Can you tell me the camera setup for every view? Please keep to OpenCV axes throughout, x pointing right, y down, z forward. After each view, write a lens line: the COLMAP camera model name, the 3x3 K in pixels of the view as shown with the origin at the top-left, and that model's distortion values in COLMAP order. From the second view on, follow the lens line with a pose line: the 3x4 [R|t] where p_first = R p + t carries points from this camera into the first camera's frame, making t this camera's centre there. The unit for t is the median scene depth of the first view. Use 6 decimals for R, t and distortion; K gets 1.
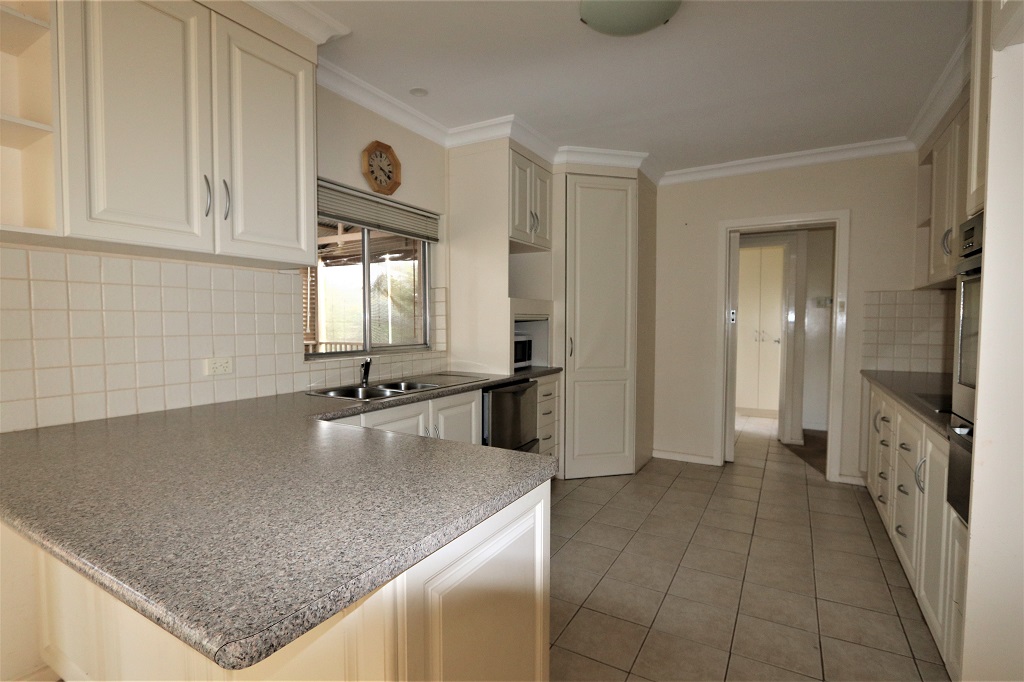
lens RADIAL K [[474.5, 0, 514.0], [0, 474.5, 341.4], [0, 0, 1]] dist [-0.015663, 0.000673]
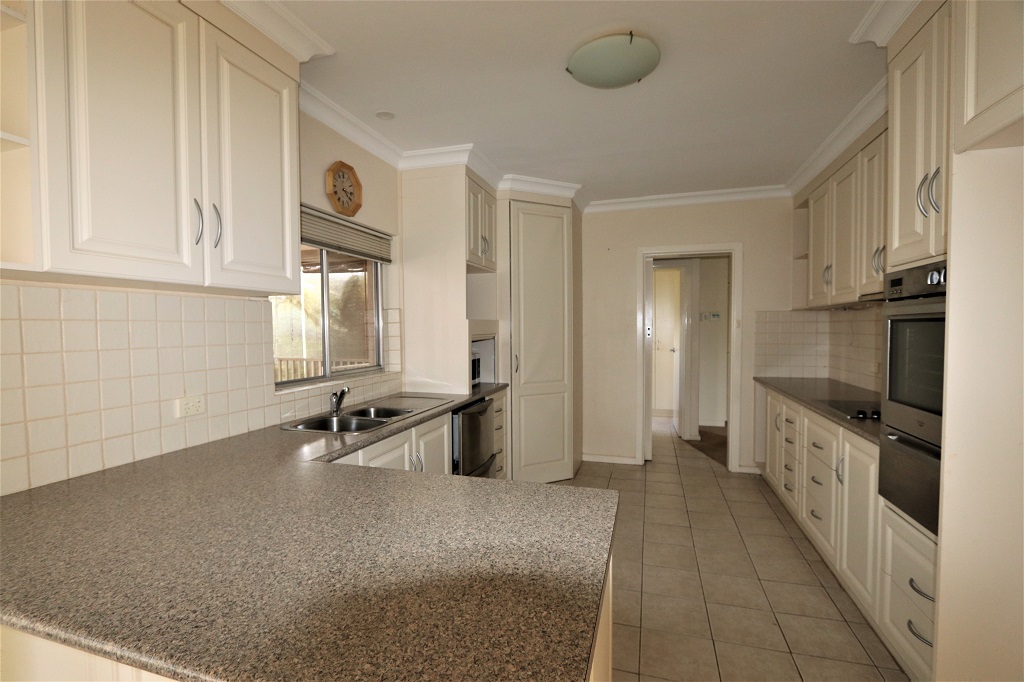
lens RADIAL K [[452.6, 0, 509.4], [0, 452.6, 342.8], [0, 0, 1]] dist [-0.015044, 0.000589]
pose [[0.976129, -0.014462, 0.216711, -0.183223], [0.016569, 0.999831, -0.007910, -0.043530], [-0.216560, 0.011312, 0.976204, 0.026448]]
